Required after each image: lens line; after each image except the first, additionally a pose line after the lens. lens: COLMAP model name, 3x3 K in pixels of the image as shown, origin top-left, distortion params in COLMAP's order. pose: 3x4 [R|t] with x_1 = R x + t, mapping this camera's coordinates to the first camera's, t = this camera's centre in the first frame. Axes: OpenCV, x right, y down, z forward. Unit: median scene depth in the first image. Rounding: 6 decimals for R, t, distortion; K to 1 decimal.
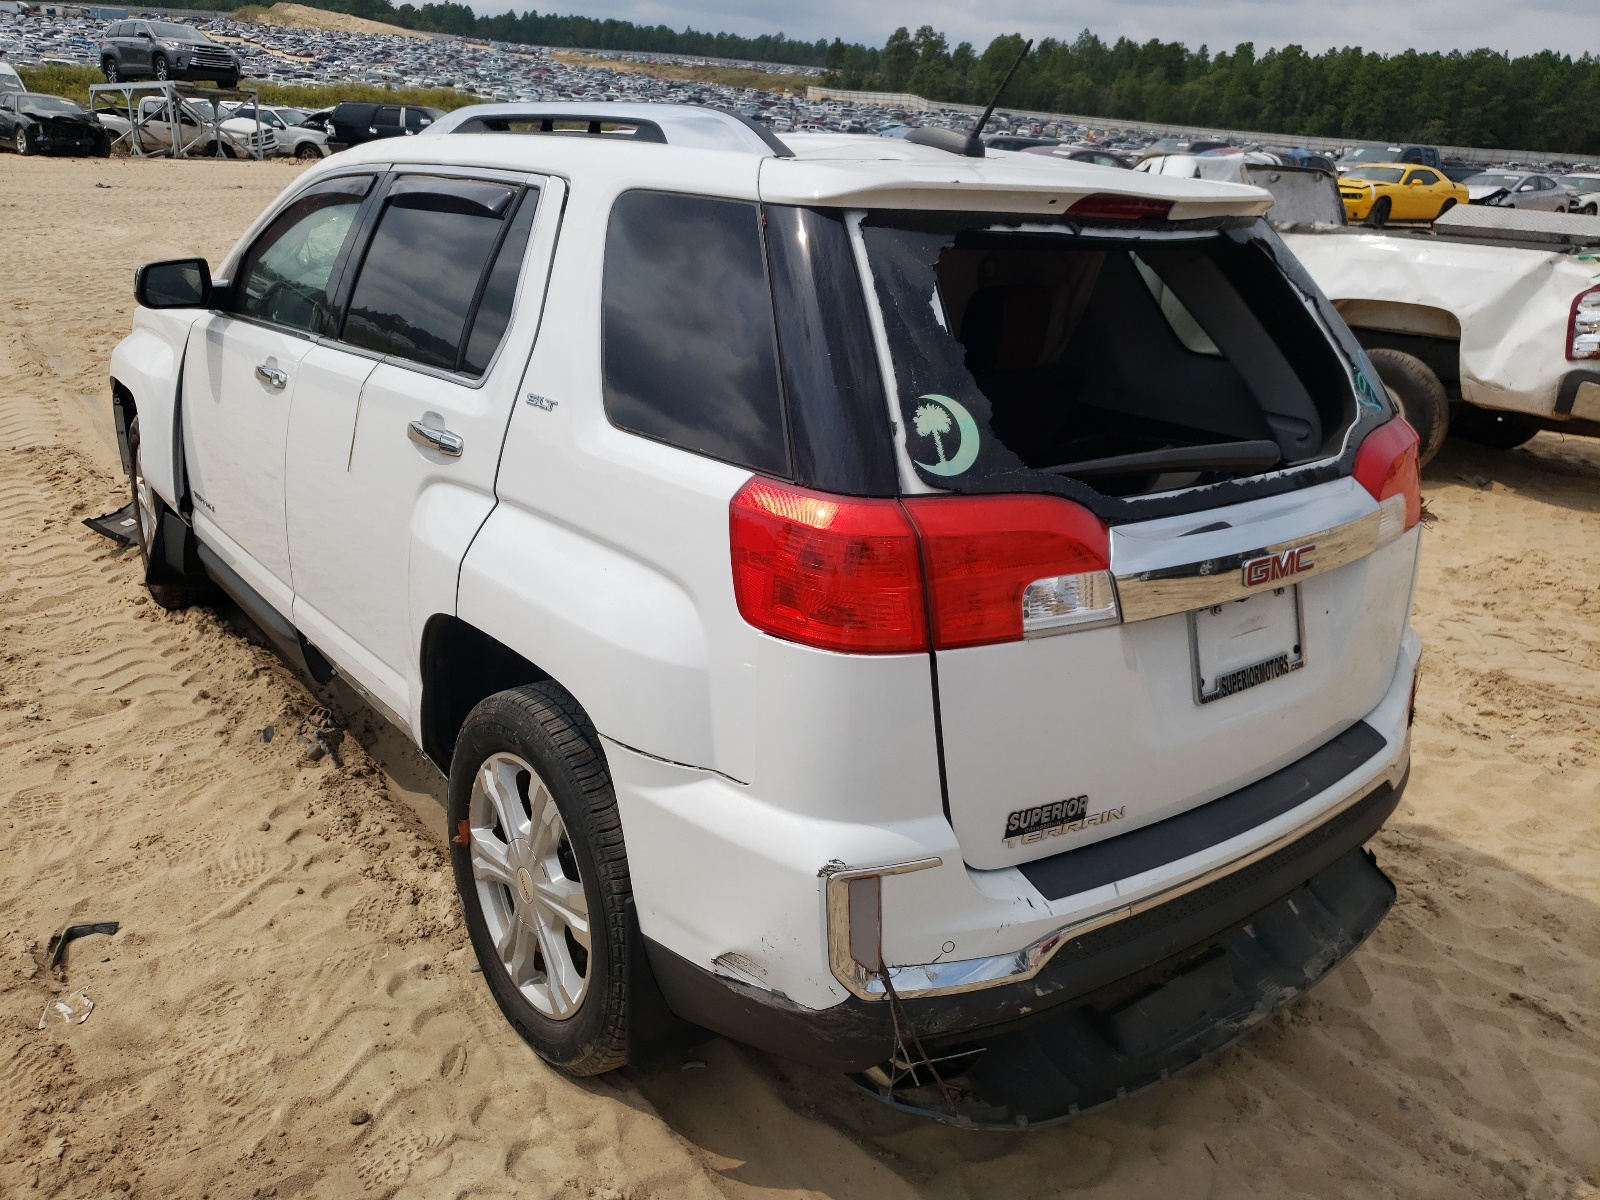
lens RADIAL K [[1214.8, 0, 797.5], [0, 1214.8, 603.6], [0, 0, 1]] dist [0.006477, 0.016356]
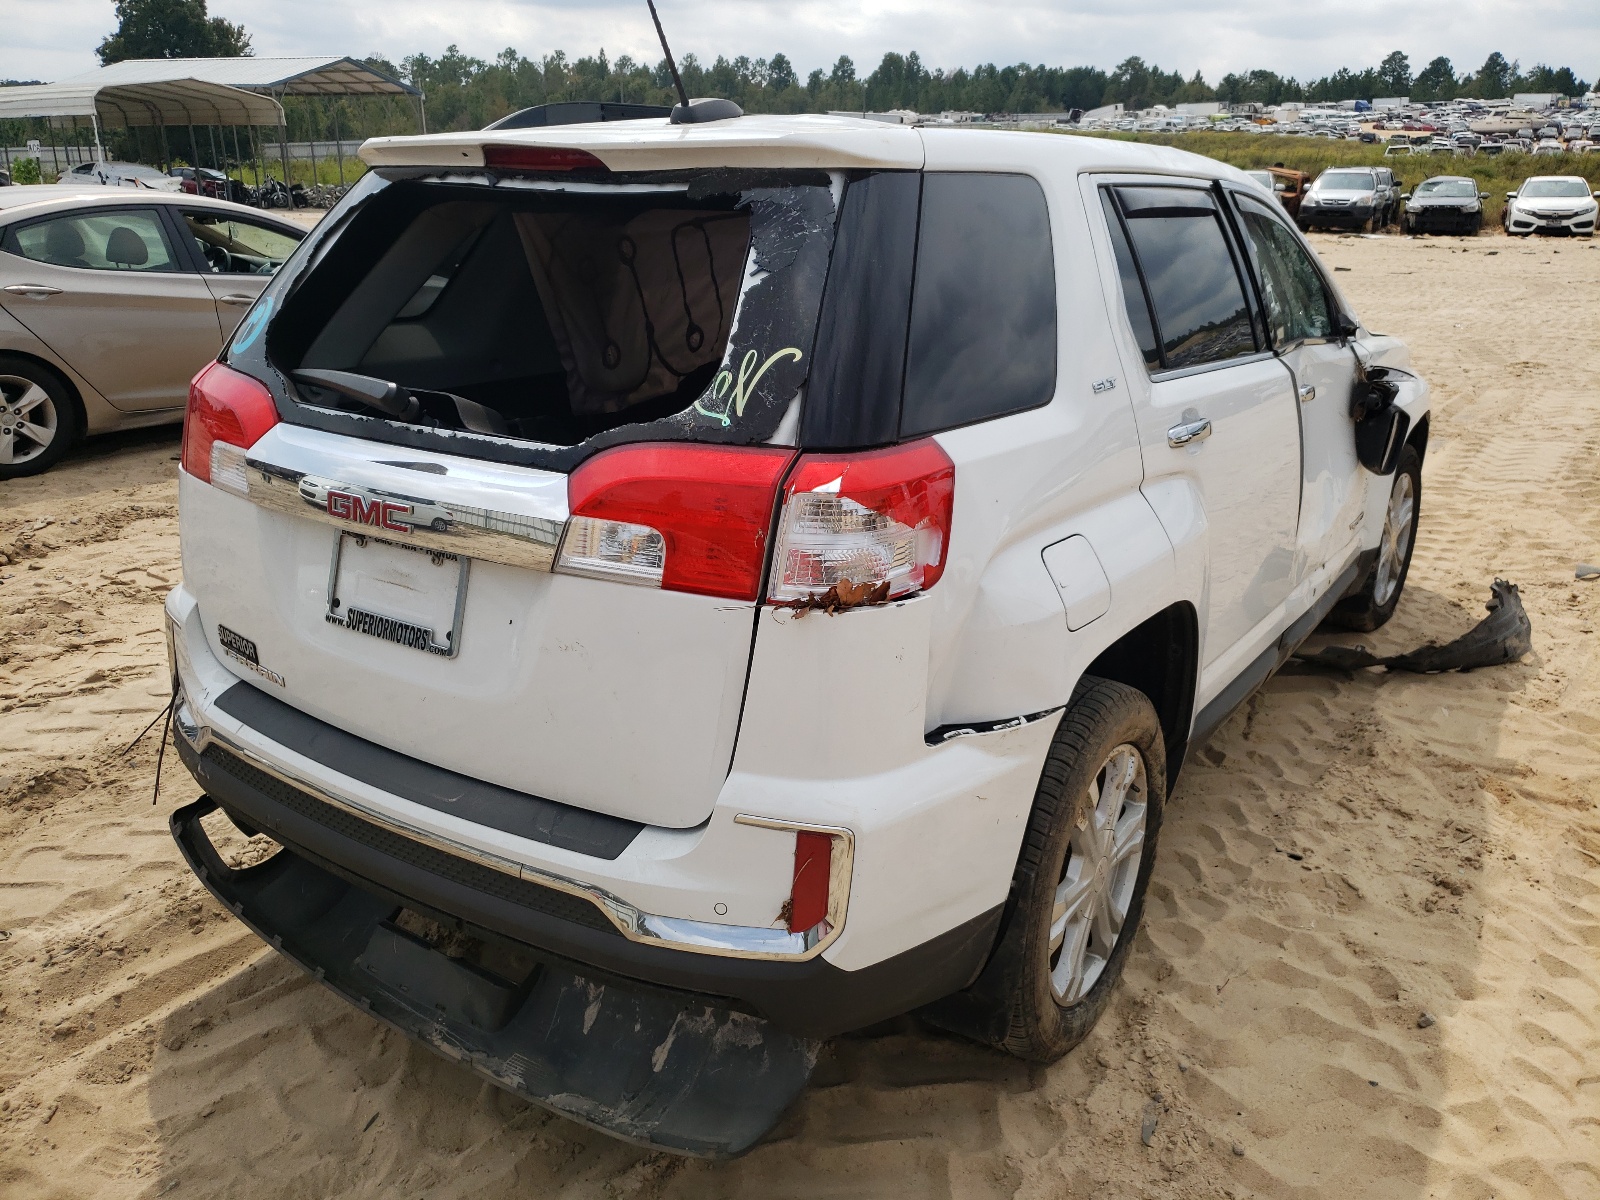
lens RADIAL K [[1214.8, 0, 799.1], [0, 1214.8, 597.7], [0, 0, 1]] dist [0.006477, 0.016356]
pose [[0.336821, 0.261184, -0.904618, 1.339897], [-0.321868, 0.934817, 0.150061, -0.212191], [0.884846, 0.240624, 0.398933, 0.892390]]
